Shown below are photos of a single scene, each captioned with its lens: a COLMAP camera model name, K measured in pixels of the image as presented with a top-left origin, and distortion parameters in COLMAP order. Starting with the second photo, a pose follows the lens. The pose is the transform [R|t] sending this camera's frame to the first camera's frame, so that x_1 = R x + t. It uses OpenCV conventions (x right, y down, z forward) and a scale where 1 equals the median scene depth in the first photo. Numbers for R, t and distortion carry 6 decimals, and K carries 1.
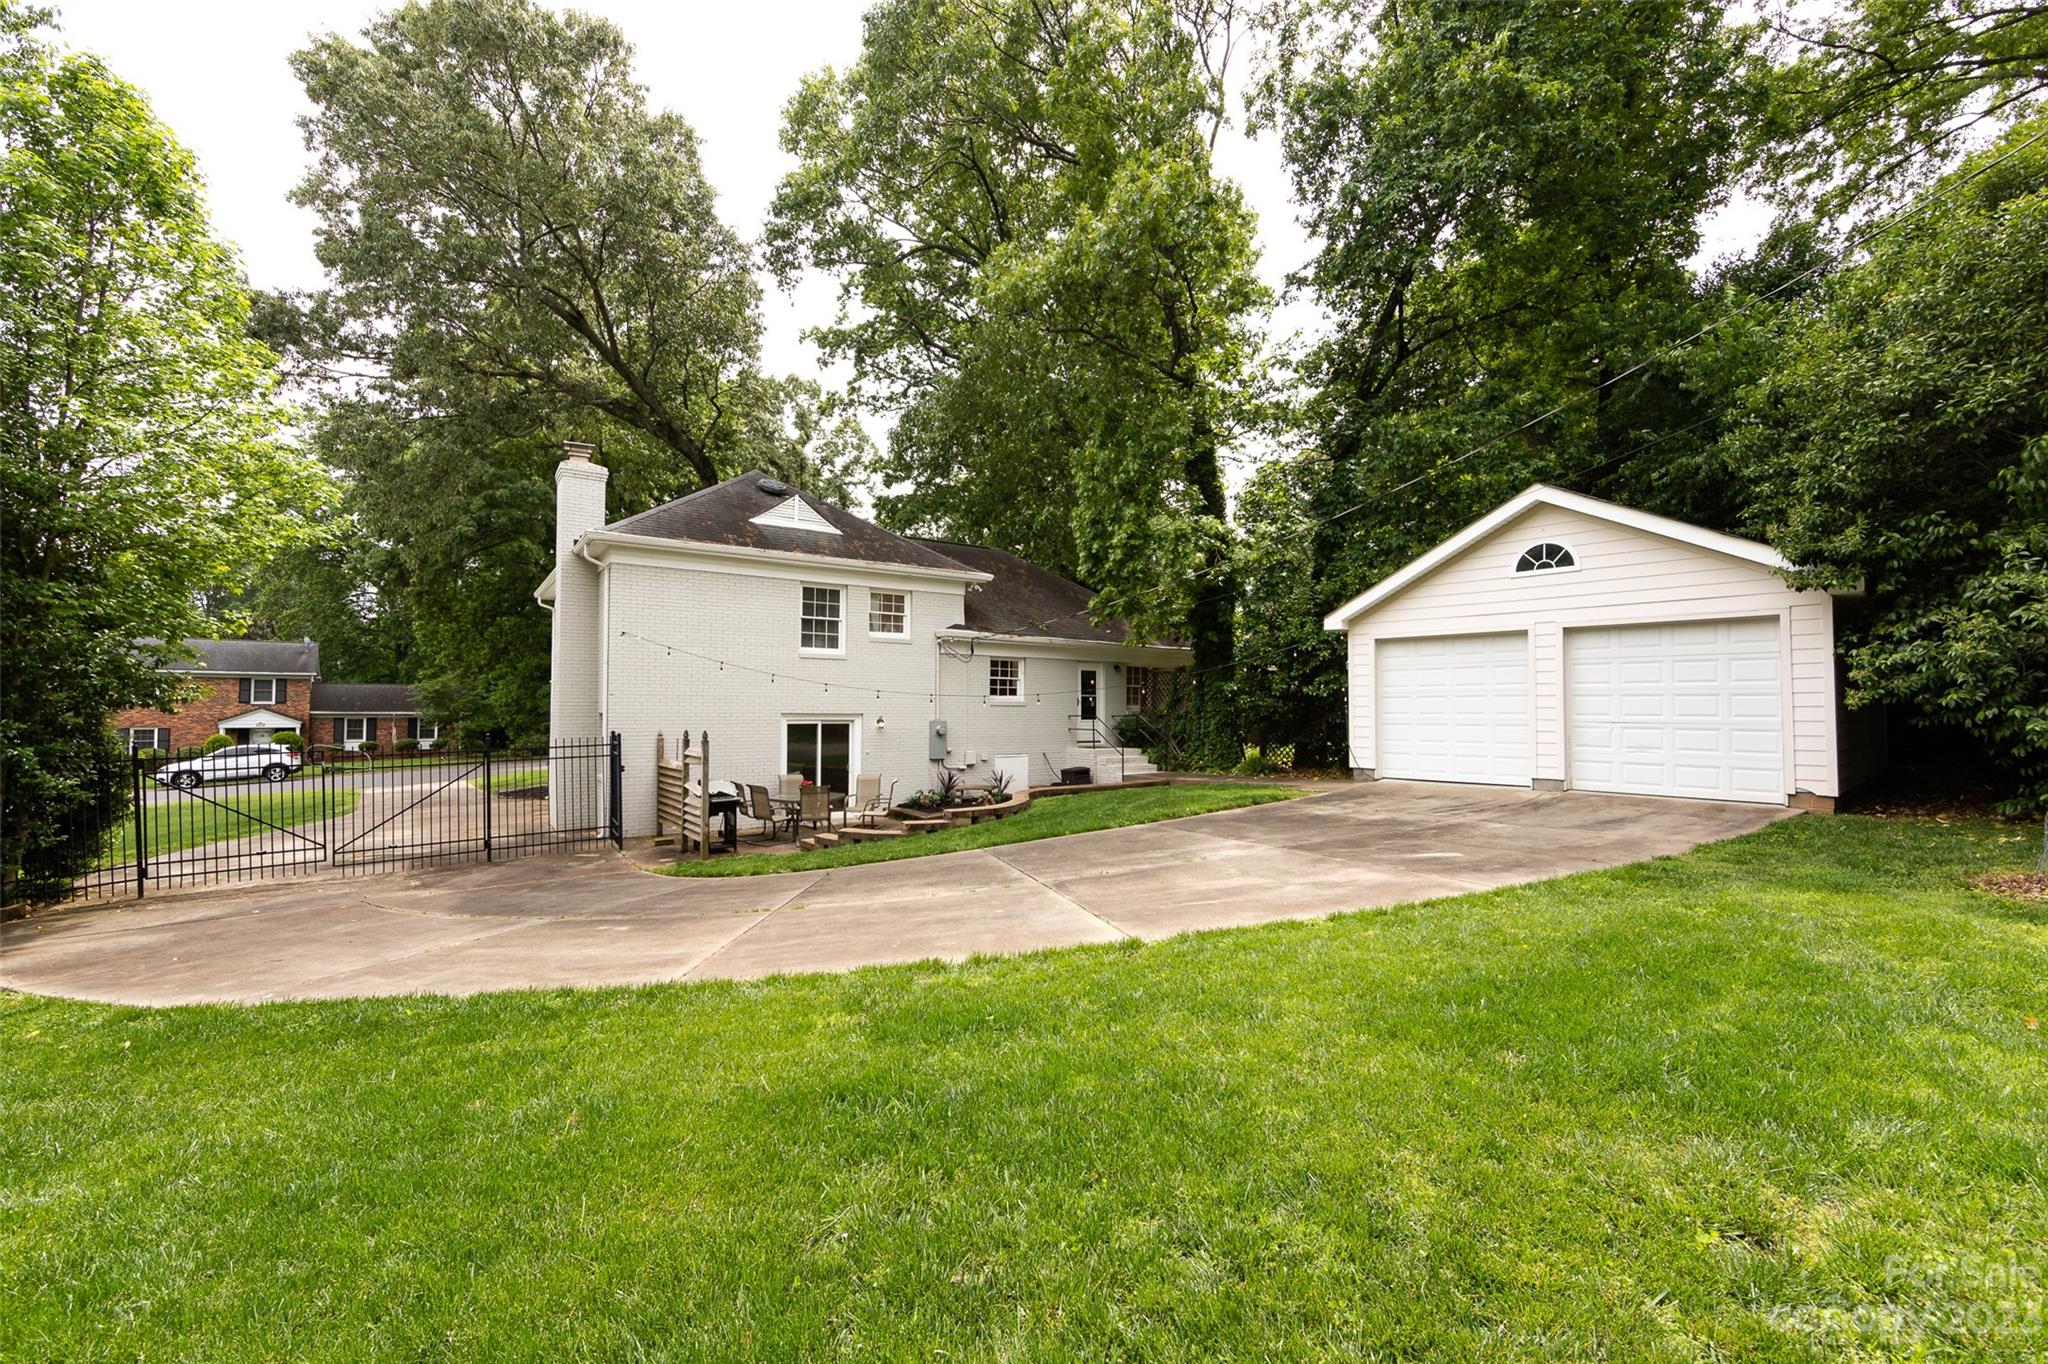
lens RADIAL K [[842.0, 0, 1024.0], [0, 842.0, 682.0], [0, 0, 1]] dist [-0.001500, -0.000237]
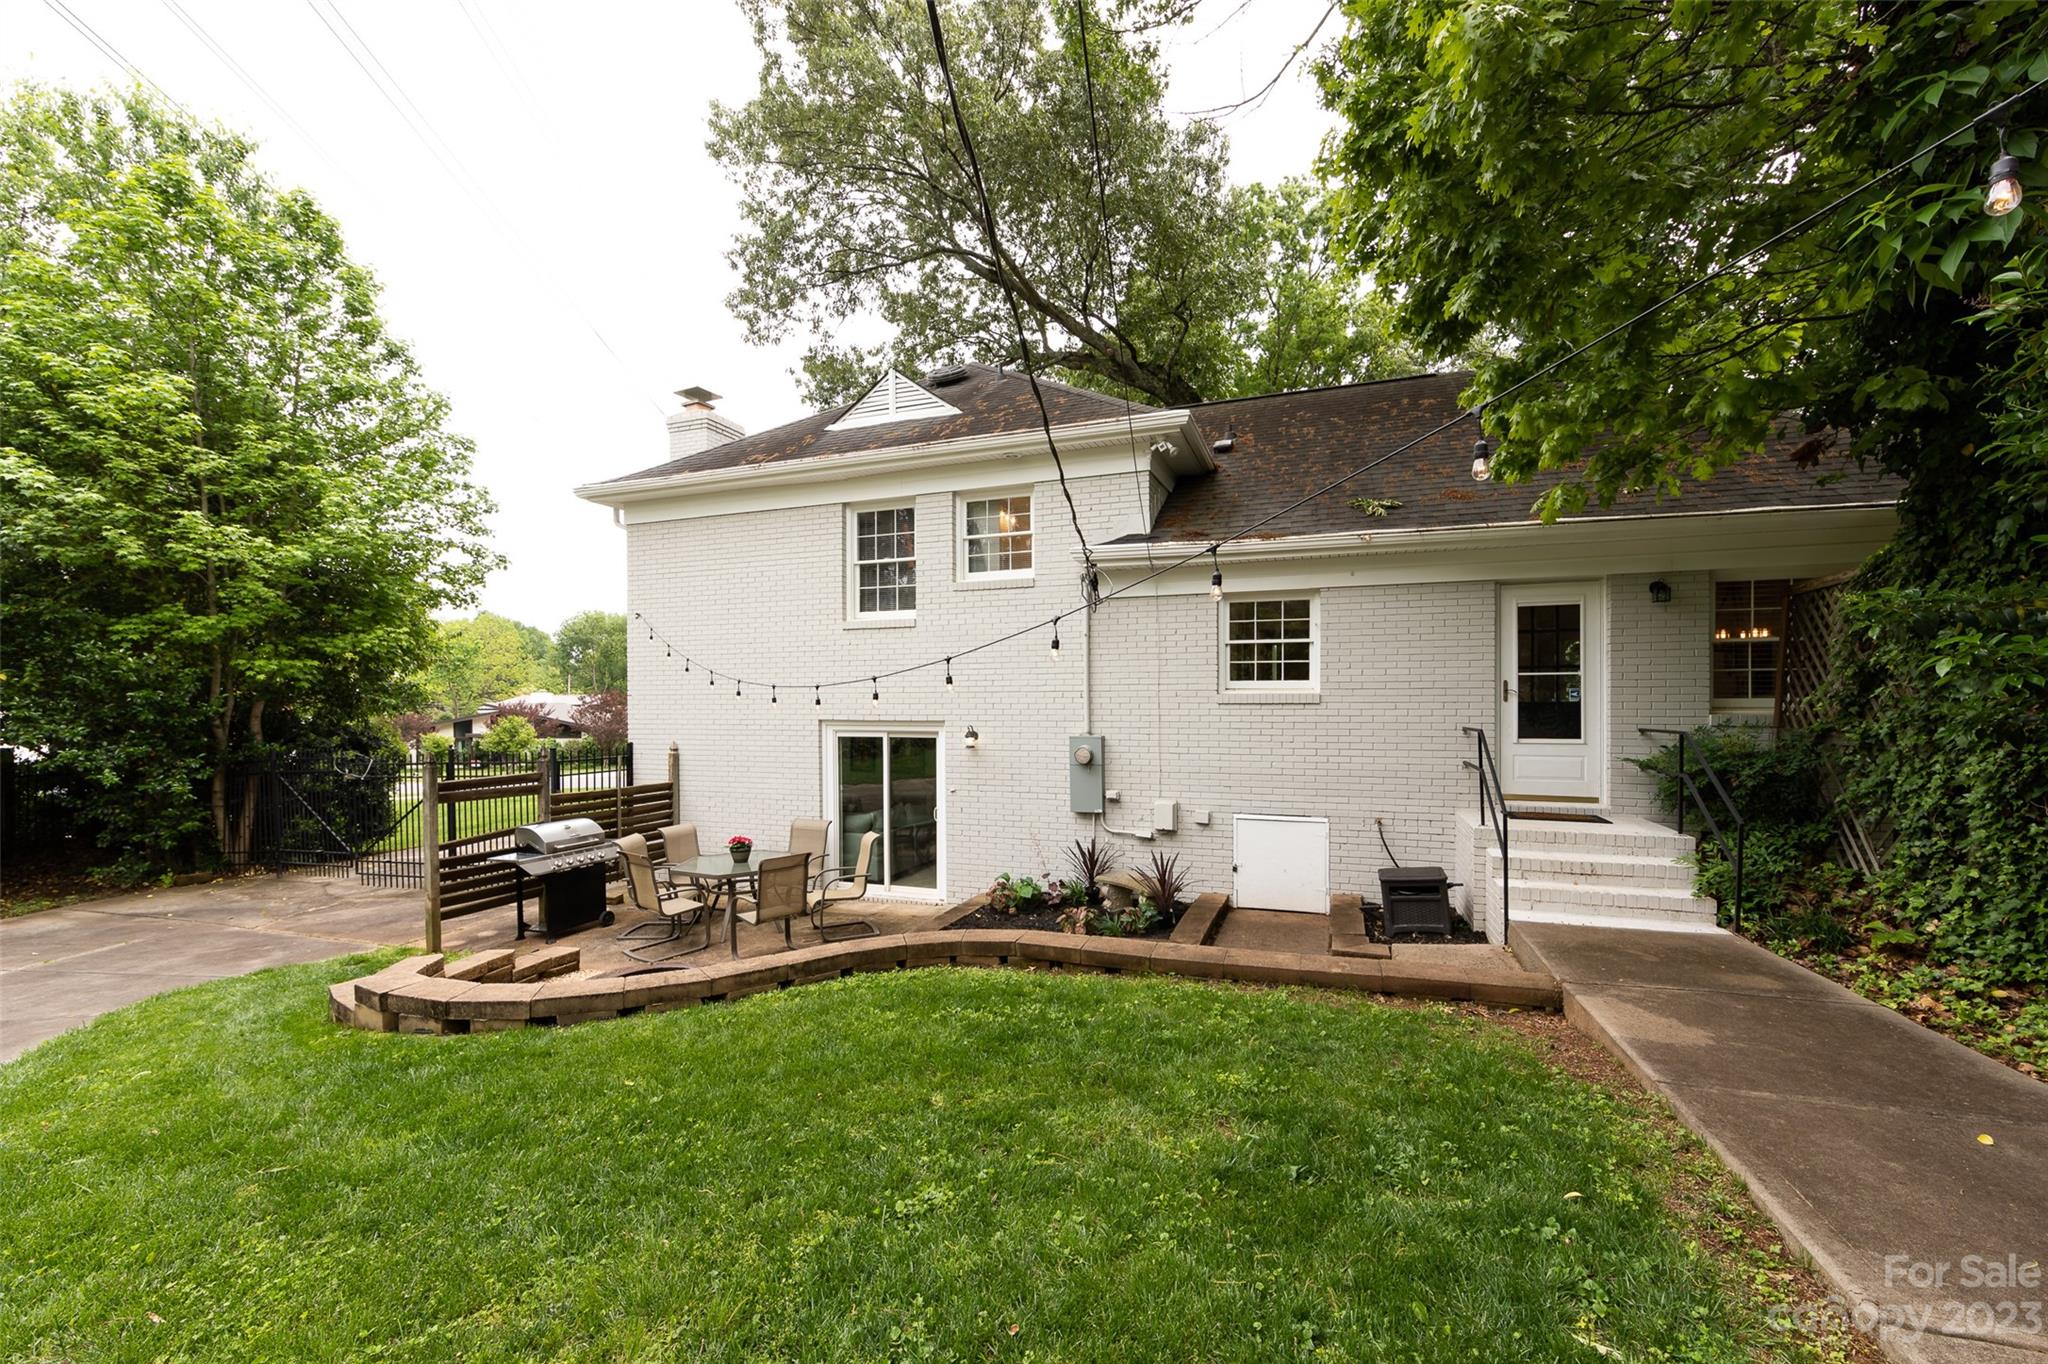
lens RADIAL K [[810.8, 0, 1021.2], [0, 810.8, 691.0], [0, 0, 1]] dist [-0.001335, -0.000235]
pose [[0.590144, -0.011494, -0.807216, 0.274637], [0.039797, 0.999097, 0.014869, 0.011513], [0.806316, -0.040900, 0.590069, 0.724743]]
